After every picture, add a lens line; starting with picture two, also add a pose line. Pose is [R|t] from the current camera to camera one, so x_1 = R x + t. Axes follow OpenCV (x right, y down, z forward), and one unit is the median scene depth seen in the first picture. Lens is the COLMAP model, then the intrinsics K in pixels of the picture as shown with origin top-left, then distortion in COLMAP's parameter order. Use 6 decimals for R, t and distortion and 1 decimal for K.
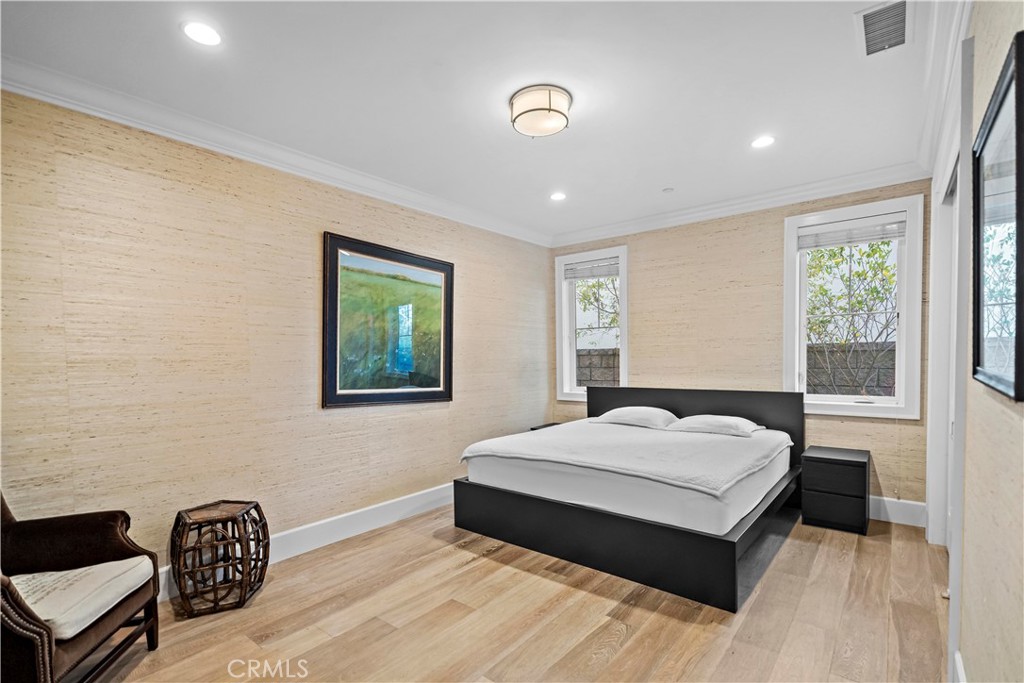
lens RADIAL K [[474.7, 0, 508.8], [0, 474.7, 360.5], [0, 0, 1]] dist [0.000118, -0.000266]
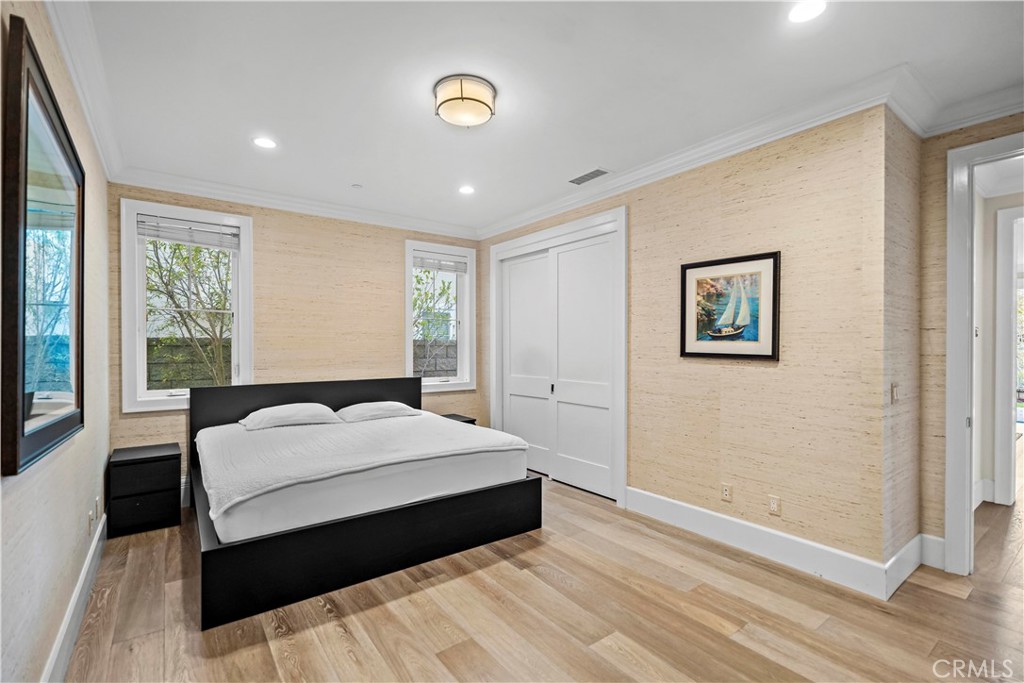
lens RADIAL K [[463.1, 0, 512.0], [0, 463.1, 341.5], [0, 0, 1]] dist [0.001074, 0.000083]
pose [[0.242247, 0.017917, 0.970049, -0.678241], [0.001067, 0.999824, -0.018733, -0.007572], [-0.970214, 0.005573, 0.242186, 0.540258]]
